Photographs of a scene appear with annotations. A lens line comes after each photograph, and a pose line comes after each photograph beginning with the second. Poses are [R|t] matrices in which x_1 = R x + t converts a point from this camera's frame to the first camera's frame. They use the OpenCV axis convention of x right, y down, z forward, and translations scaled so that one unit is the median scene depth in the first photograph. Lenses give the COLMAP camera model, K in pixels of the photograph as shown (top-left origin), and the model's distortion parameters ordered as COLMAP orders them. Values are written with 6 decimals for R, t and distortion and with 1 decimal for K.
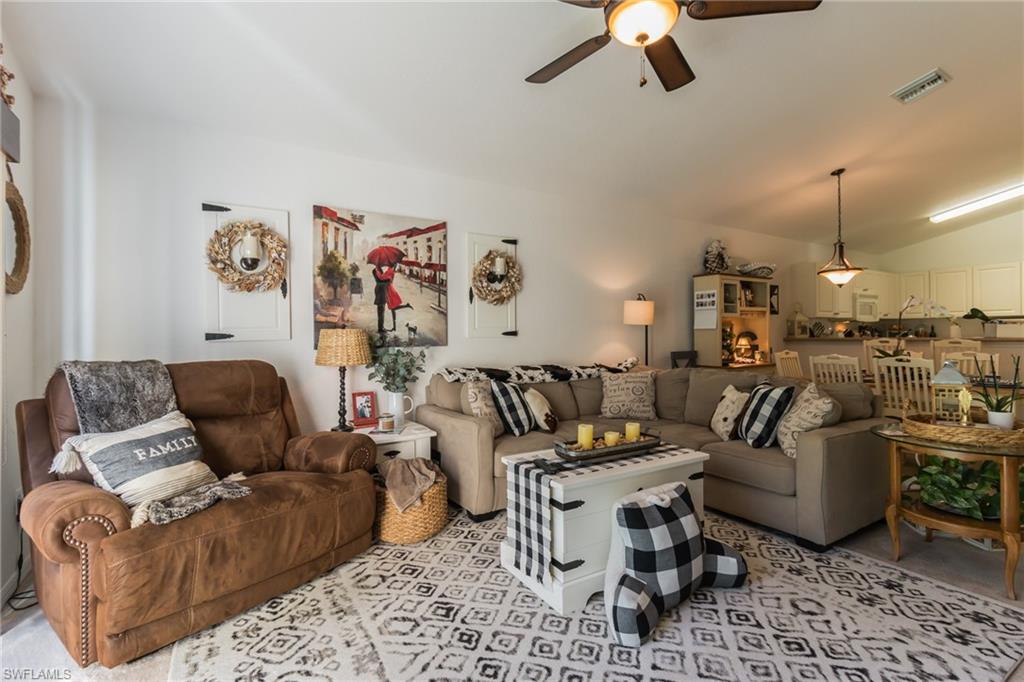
lens RADIAL K [[473.0, 0, 511.9], [0, 473.0, 322.3], [0, 0, 1]] dist [0.019293, -0.010860]
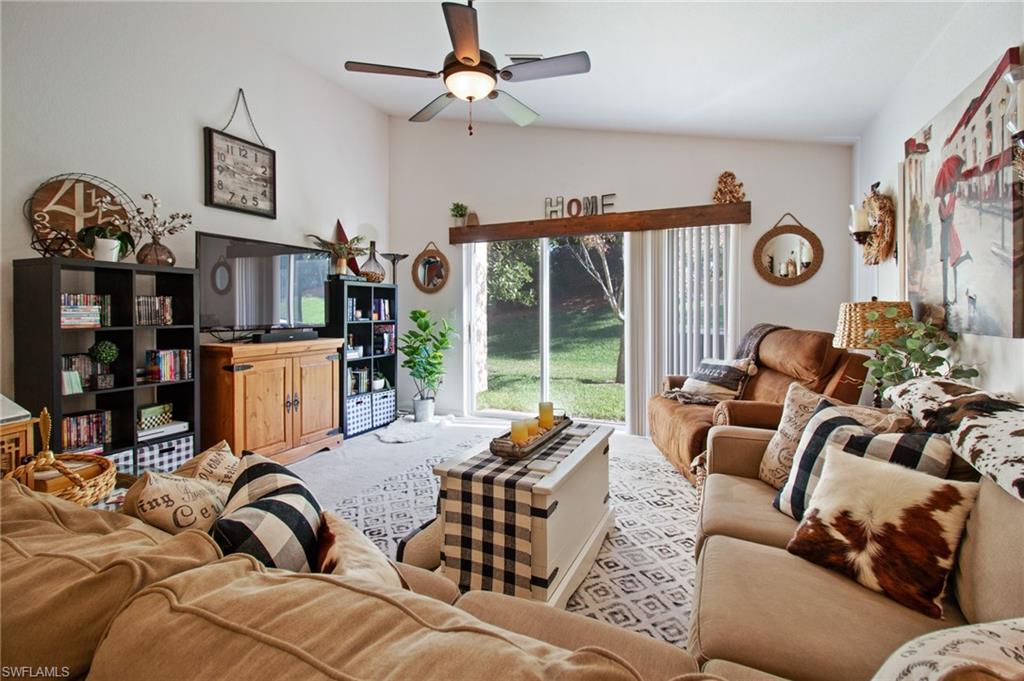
lens RADIAL K [[473.0, 0, 511.9], [0, 473.0, 321.8], [0, 0, 1]] dist [0.019293, -0.010860]
pose [[-0.835563, 0.019908, -0.549034, 0.770663], [0.018026, 0.999799, 0.008819, 0.037720], [0.549099, -0.002528, -0.835754, 1.824542]]
